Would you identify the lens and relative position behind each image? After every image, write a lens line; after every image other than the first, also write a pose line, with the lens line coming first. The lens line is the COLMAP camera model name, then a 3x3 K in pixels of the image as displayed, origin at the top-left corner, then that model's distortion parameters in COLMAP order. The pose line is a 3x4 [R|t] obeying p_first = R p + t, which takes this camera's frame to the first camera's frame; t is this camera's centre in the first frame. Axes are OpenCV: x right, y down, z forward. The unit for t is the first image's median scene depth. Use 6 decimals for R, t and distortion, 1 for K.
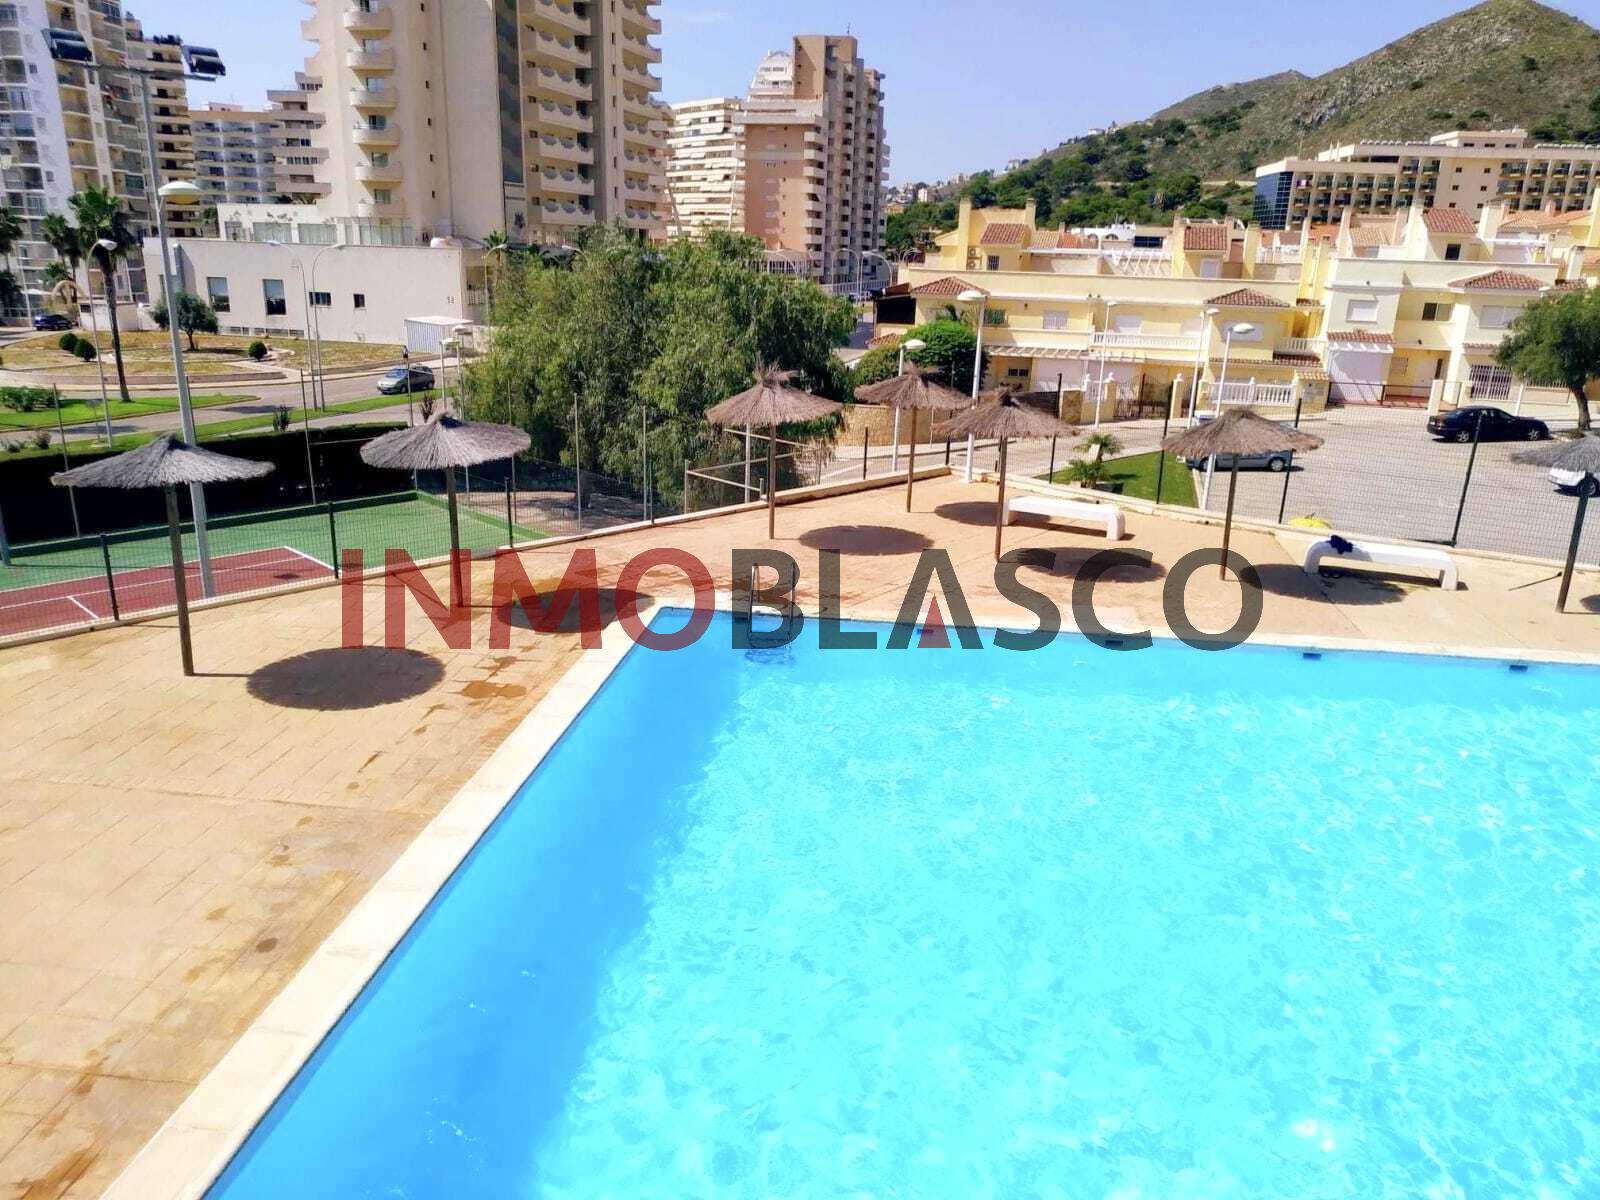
lens RADIAL K [[1145.0, 0, 802.7], [0, 1145.0, 593.9], [0, 0, 1]] dist [-0.021774, 0.008050]
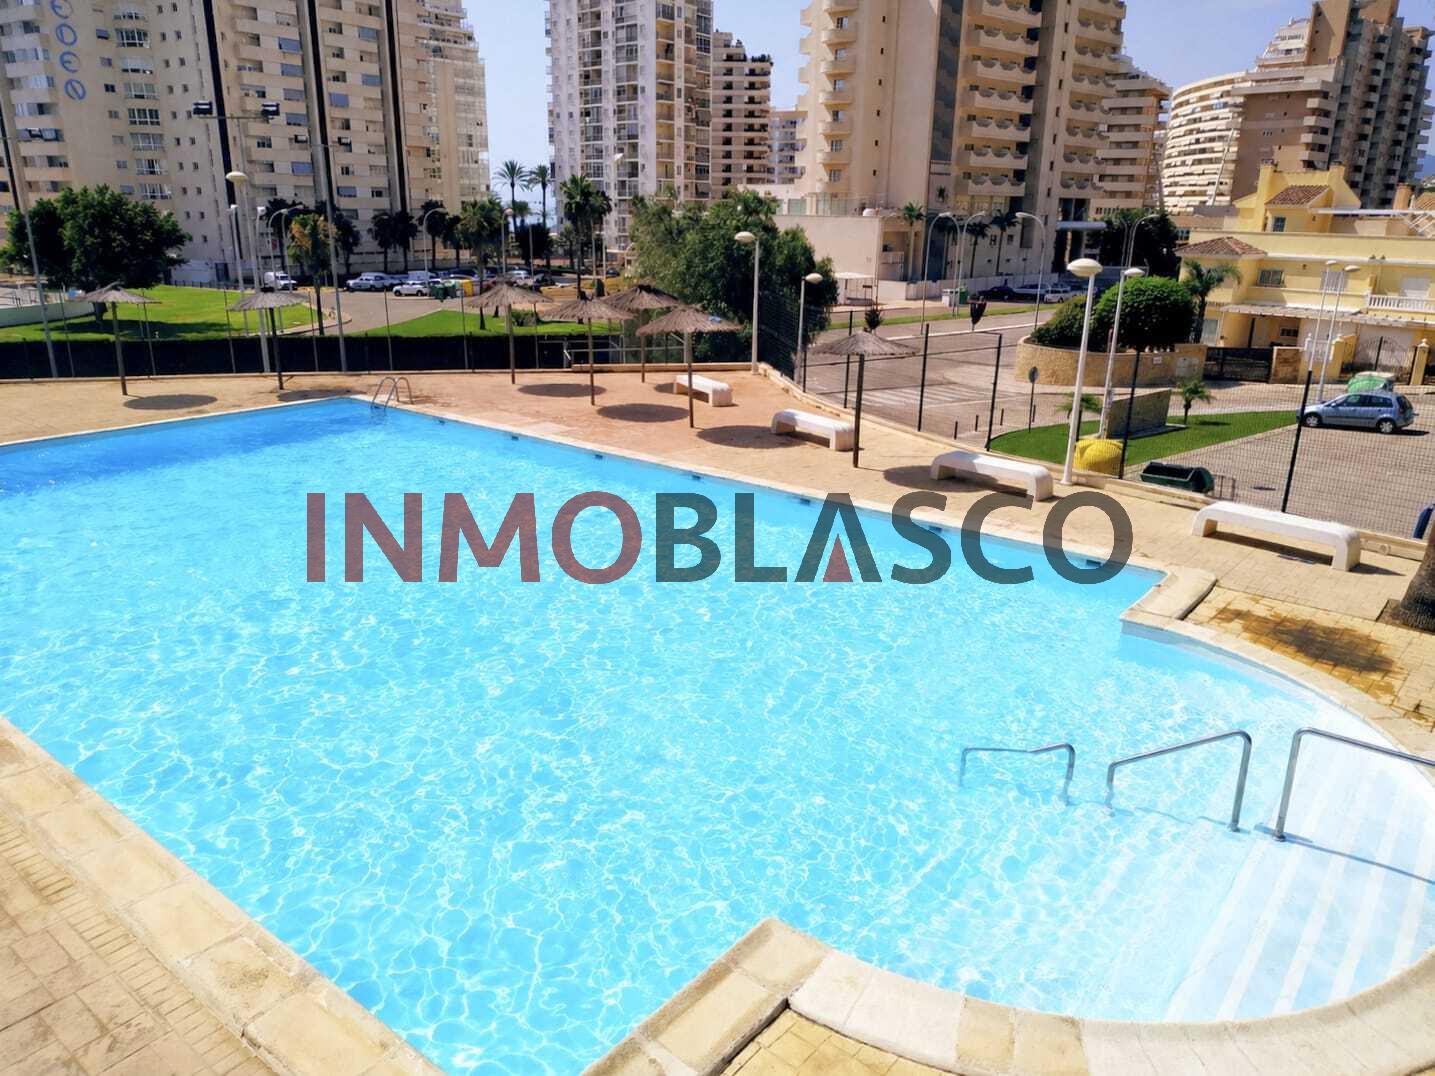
lens RADIAL K [[1026.9, 0, 745.6], [0, 1026.9, 537.1], [0, 0, 1]] dist [-0.021774, 0.008050]
pose [[0.855172, 0.142109, -0.498484, 0.128598], [-0.138781, 0.989347, 0.043960, 0.005624], [0.499421, 0.031587, 0.865784, -0.006125]]
